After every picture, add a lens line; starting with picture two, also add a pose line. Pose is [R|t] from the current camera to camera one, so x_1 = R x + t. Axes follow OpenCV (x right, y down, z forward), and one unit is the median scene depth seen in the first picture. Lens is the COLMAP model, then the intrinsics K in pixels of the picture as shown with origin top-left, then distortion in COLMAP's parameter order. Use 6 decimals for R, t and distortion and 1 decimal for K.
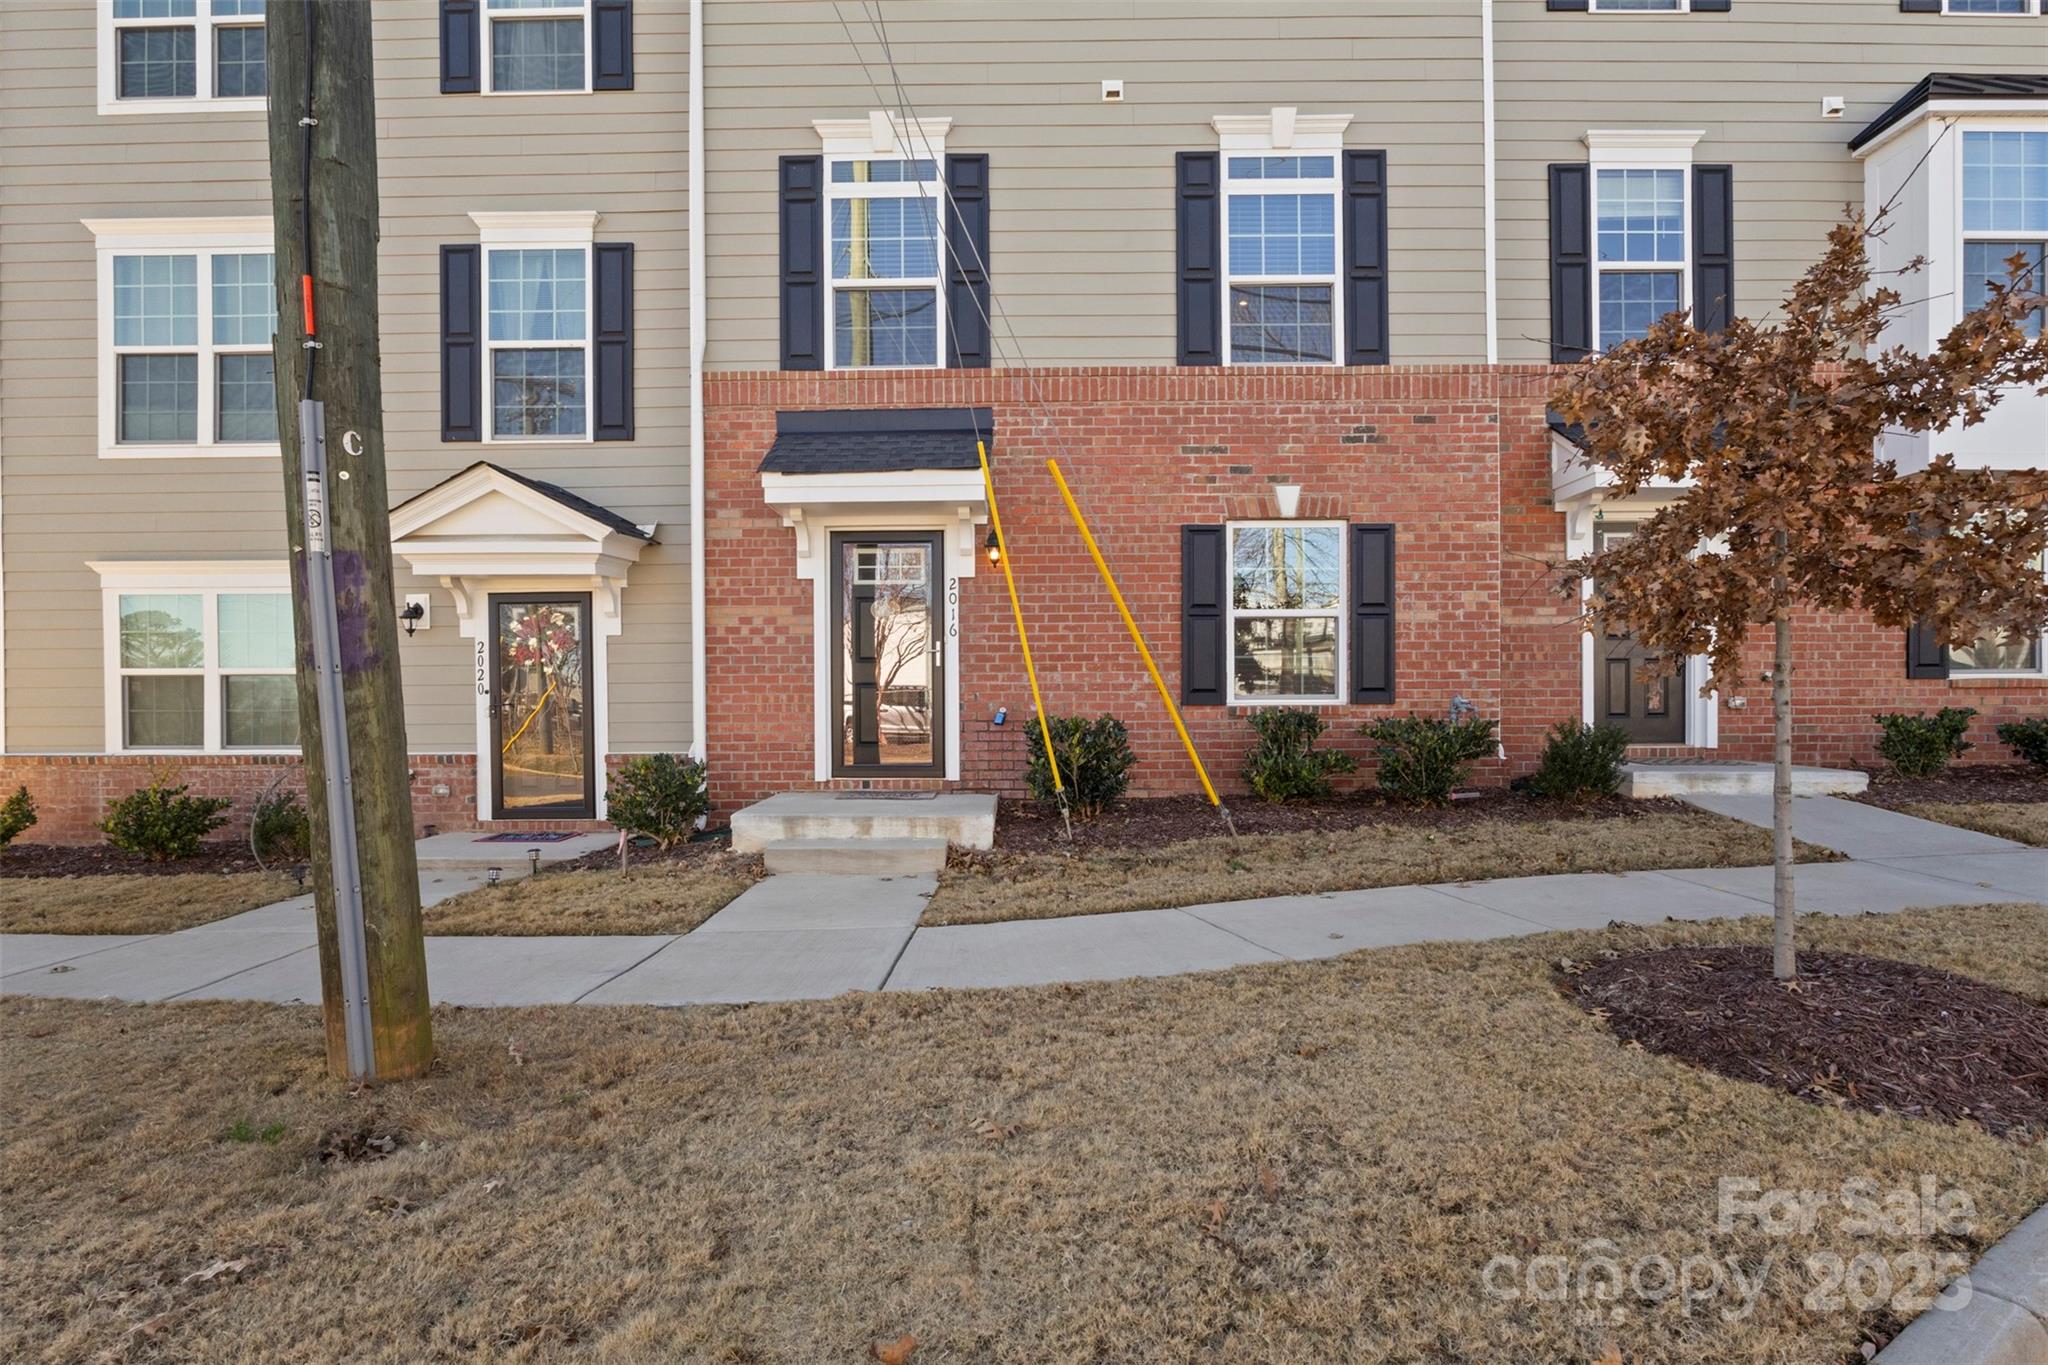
lens RADIAL K [[1043.6, 0, 1024.6], [0, 1043.6, 685.6], [0, 0, 1]] dist [0.001005, -0.000249]
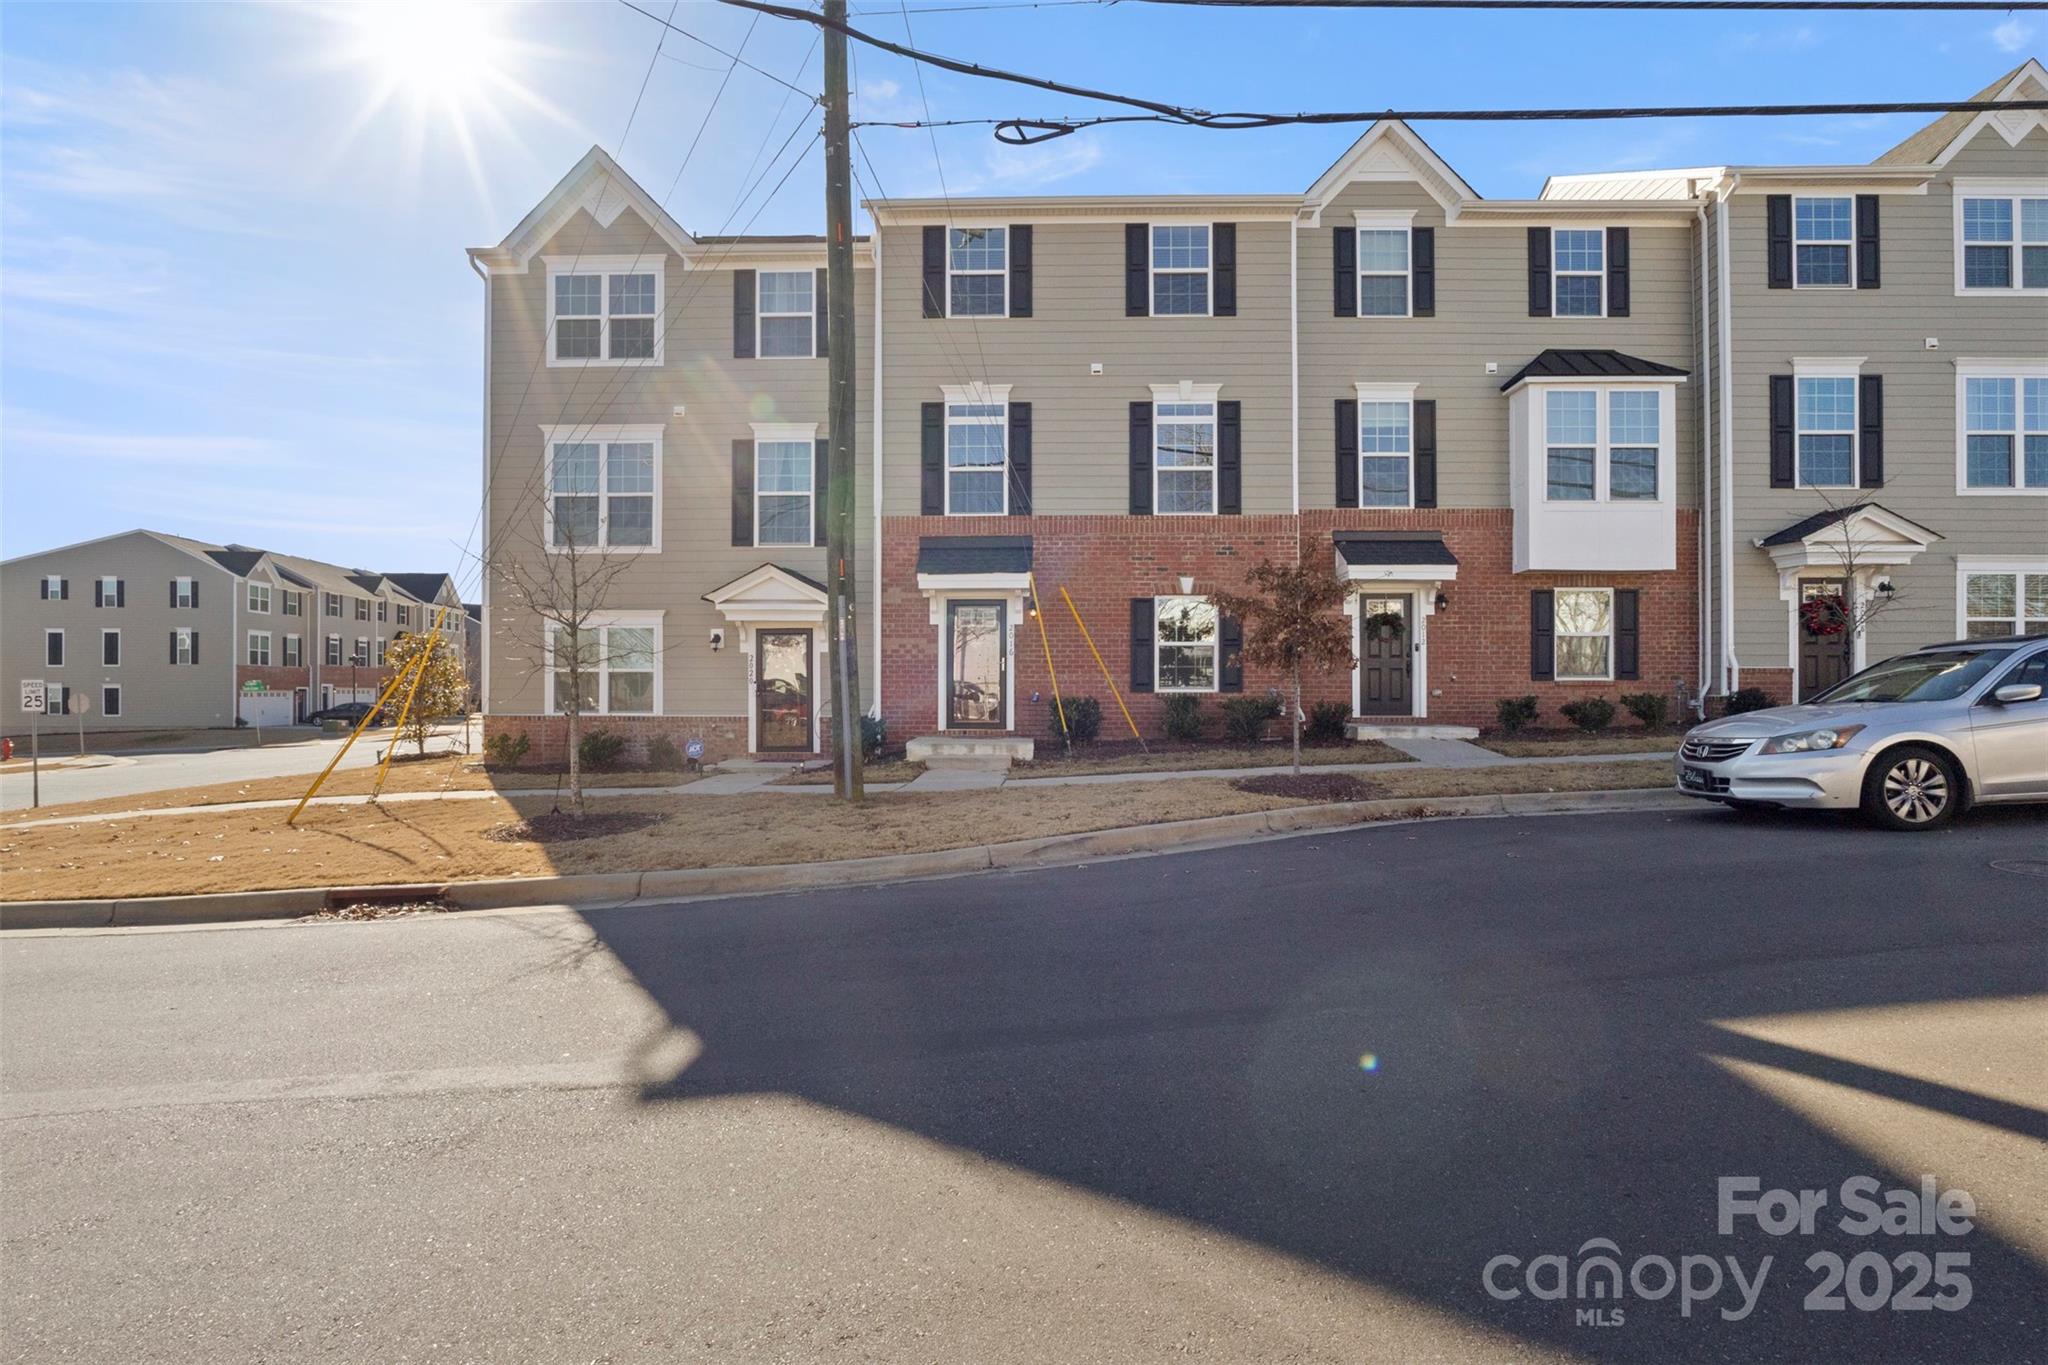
lens RADIAL K [[1043.6, 0, 1021.5], [0, 1043.6, 684.5], [0, 0, 1]] dist [0.001005, -0.000249]
pose [[0.999851, 0.006868, -0.015863, -0.018900], [-0.006783, 0.999962, 0.005424, -0.003920], [0.015900, -0.005316, 0.999859, -0.910957]]
